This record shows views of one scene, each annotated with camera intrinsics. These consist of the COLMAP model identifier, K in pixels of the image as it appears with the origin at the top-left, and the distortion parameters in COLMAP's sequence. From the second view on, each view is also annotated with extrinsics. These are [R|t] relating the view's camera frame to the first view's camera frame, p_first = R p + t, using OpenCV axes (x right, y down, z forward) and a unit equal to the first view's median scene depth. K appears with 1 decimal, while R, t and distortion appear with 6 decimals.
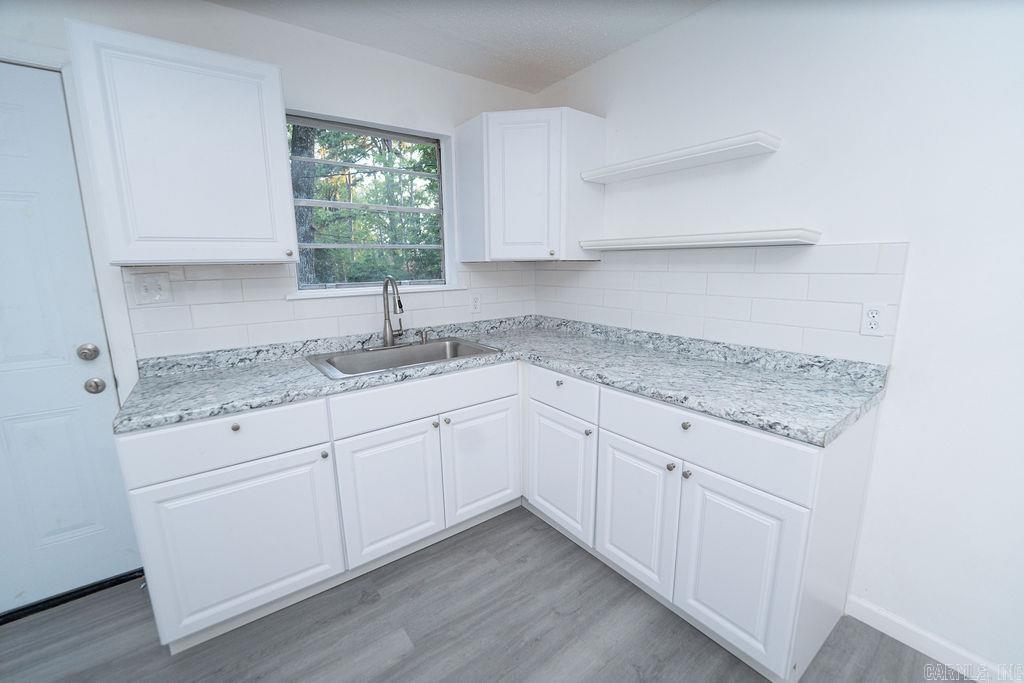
lens RADIAL K [[415.0, 0, 507.0], [0, 415.0, 343.1], [0, 0, 1]] dist [-0.030614, 0.005021]
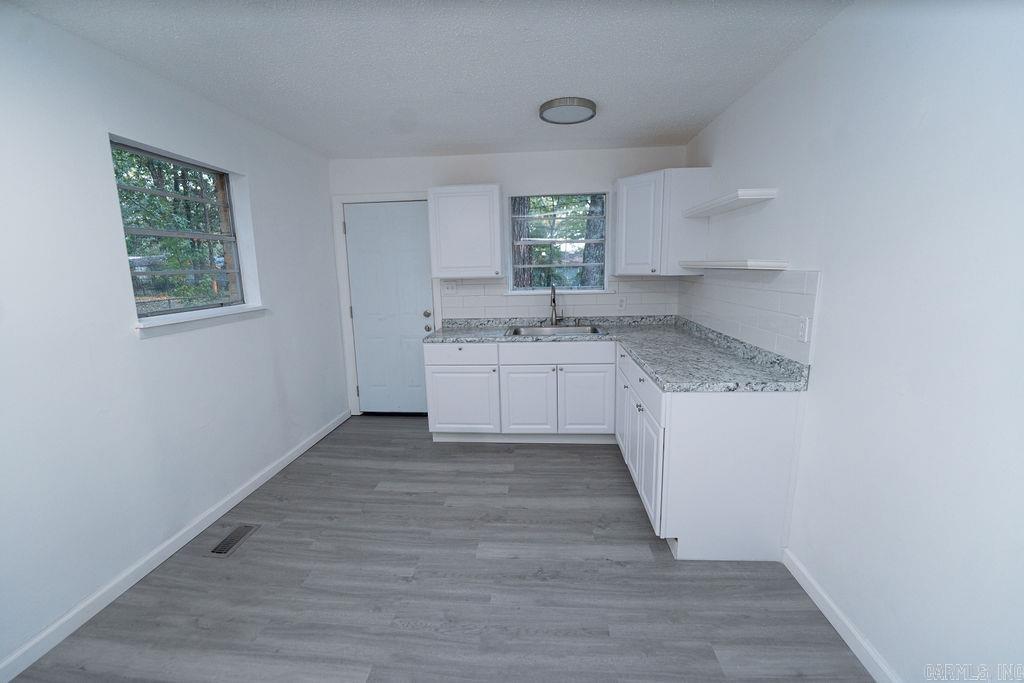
lens RADIAL K [[415.0, 0, 509.3], [0, 415.0, 341.4], [0, 0, 1]] dist [-0.030614, 0.005021]
pose [[0.753015, 0.112462, -0.648322, 0.856698], [-0.110469, 0.992908, 0.043929, 0.021635], [0.648664, 0.038540, 0.760098, -0.496209]]
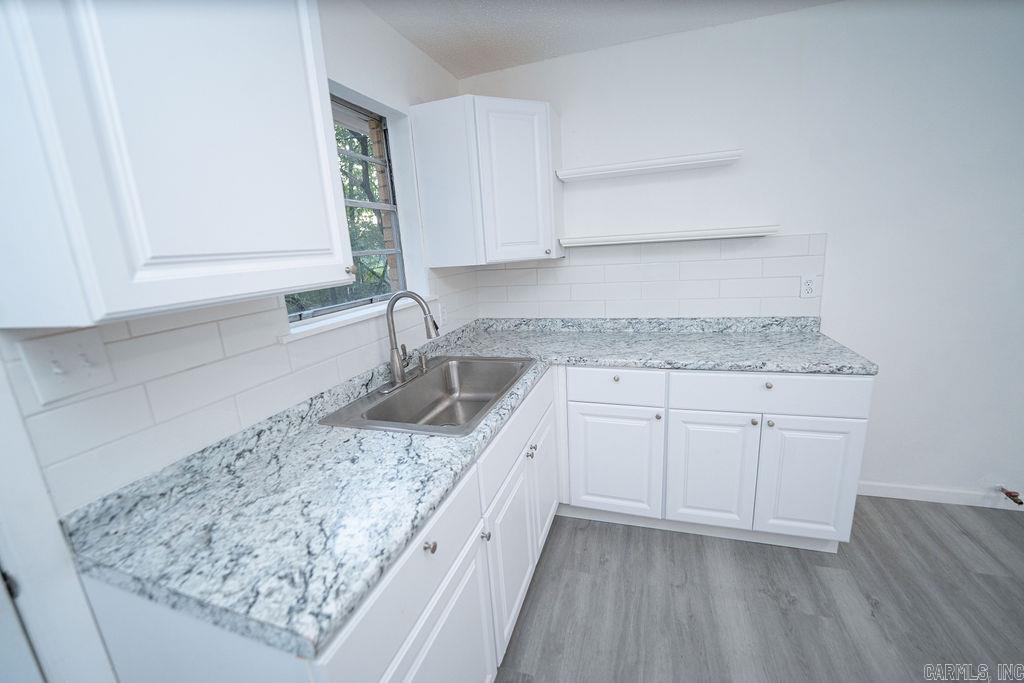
lens RADIAL K [[415.0, 0, 508.5], [0, 415.0, 343.3], [0, 0, 1]] dist [-0.030614, 0.005021]
pose [[0.820391, -0.168496, 0.546414, -0.670930], [0.161631, 0.984961, 0.061054, -0.098980], [-0.548484, 0.038229, 0.835287, 0.302503]]
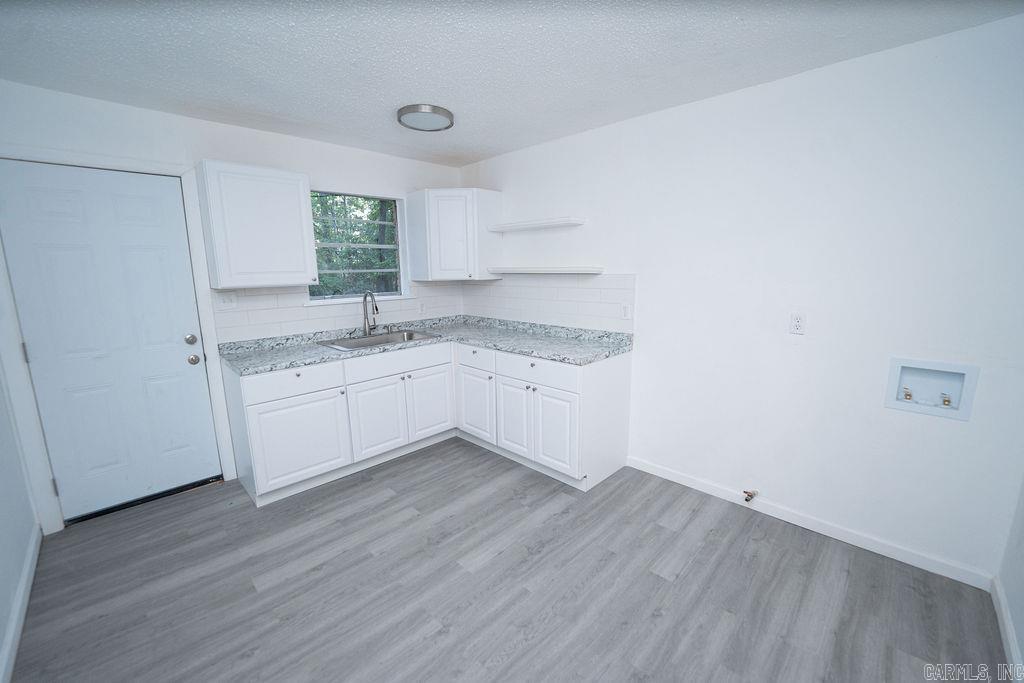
lens RADIAL K [[415.0, 0, 507.6], [0, 415.0, 342.6], [0, 0, 1]] dist [-0.030614, 0.005021]
pose [[0.988924, -0.026905, 0.145966, 0.011091], [0.028851, 0.999521, -0.011234, 0.084940], [-0.145594, 0.015321, 0.989226, -0.785394]]
